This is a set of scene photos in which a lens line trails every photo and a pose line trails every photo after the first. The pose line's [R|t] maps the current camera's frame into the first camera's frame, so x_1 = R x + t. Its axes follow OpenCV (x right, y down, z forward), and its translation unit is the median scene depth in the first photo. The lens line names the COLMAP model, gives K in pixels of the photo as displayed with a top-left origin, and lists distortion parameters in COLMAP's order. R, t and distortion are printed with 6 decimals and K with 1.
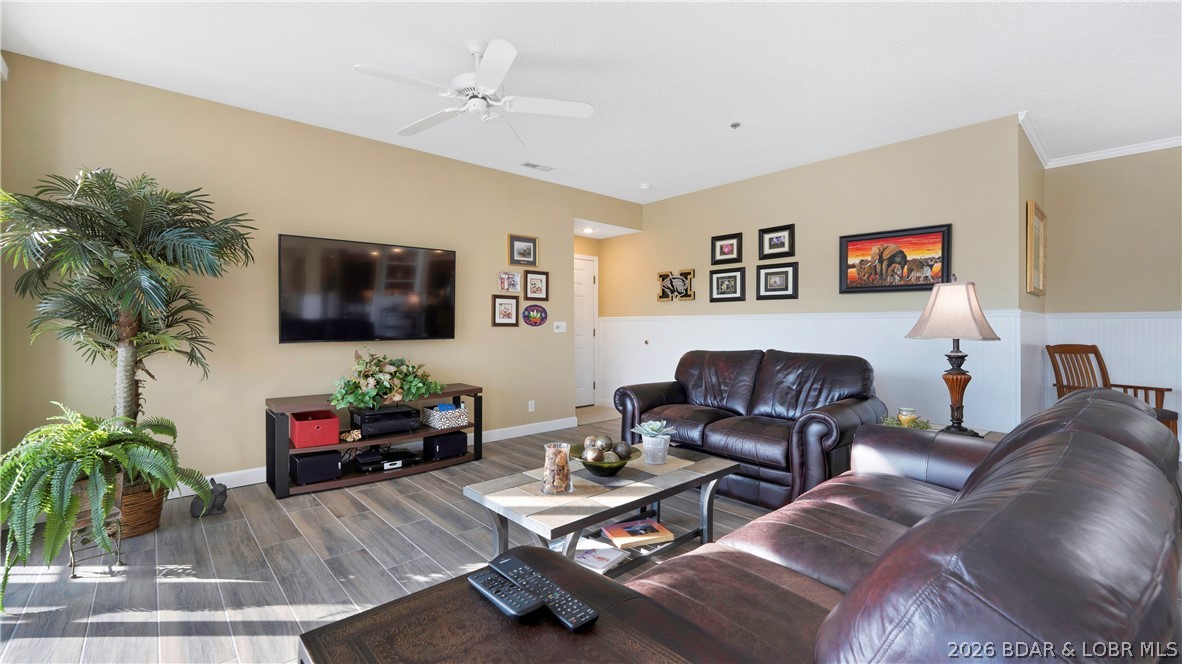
lens RADIAL K [[497.7, 0, 581.7], [0, 497.7, 328.2], [0, 0, 1]] dist [-0.003619, -0.000207]
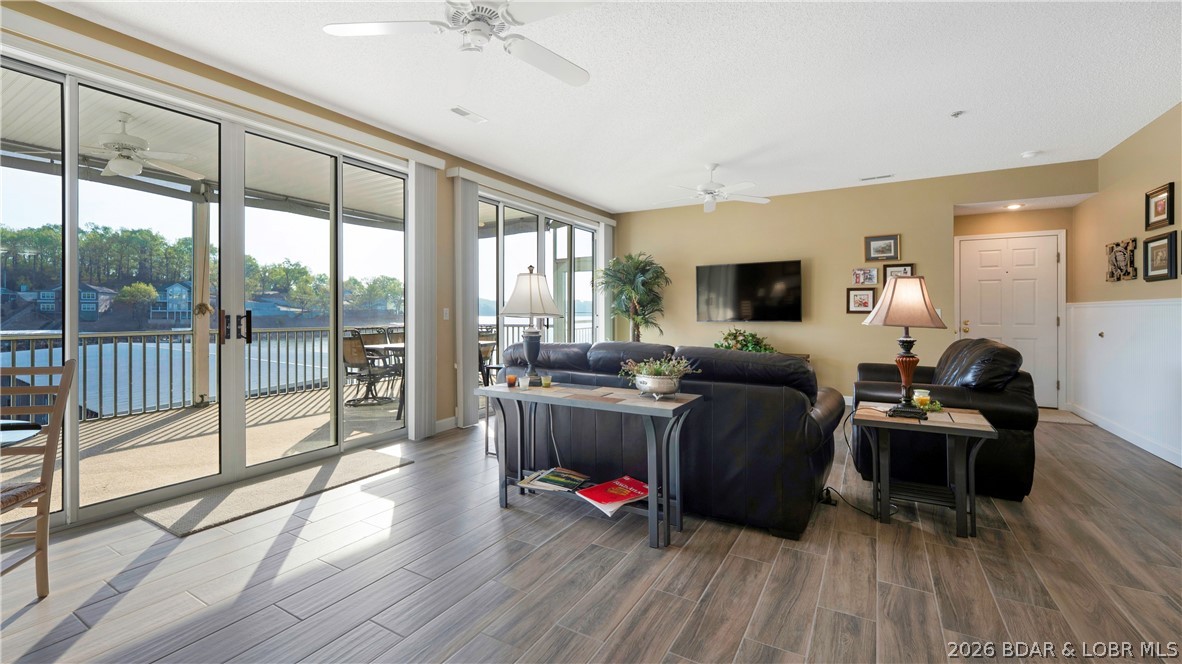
lens RADIAL K [[497.7, 0, 579.3], [0, 497.7, 313.0], [0, 0, 1]] dist [-0.003619, -0.000207]
pose [[0.307119, 0.002533, -0.951668, 0.786301], [-0.005134, 0.999986, 0.001005, -0.002428], [0.951657, 0.004577, 0.307128, -0.025279]]
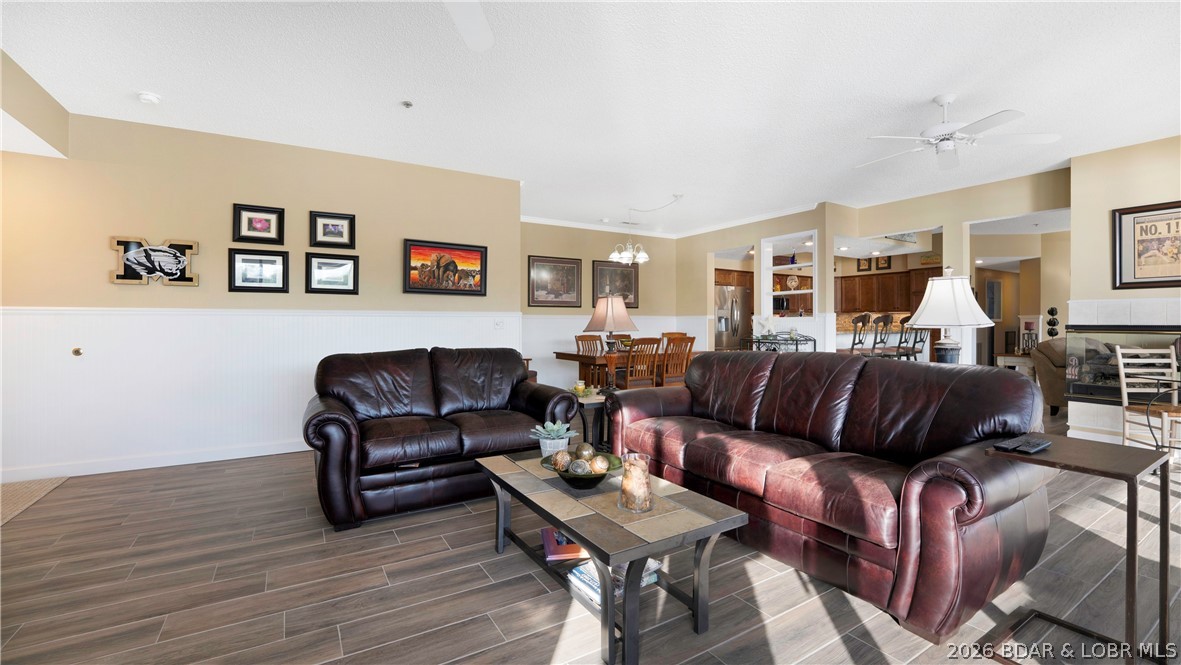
lens RADIAL K [[497.3, 0, 578.3], [0, 497.3, 323.1], [0, 0, 1]] dist [-0.003619, -0.000207]
pose [[0.193167, 0.002751, 0.981162, -0.405369], [0.006908, 0.999967, -0.004163, 0.001063], [-0.981142, 0.007582, 0.193141, 0.401206]]
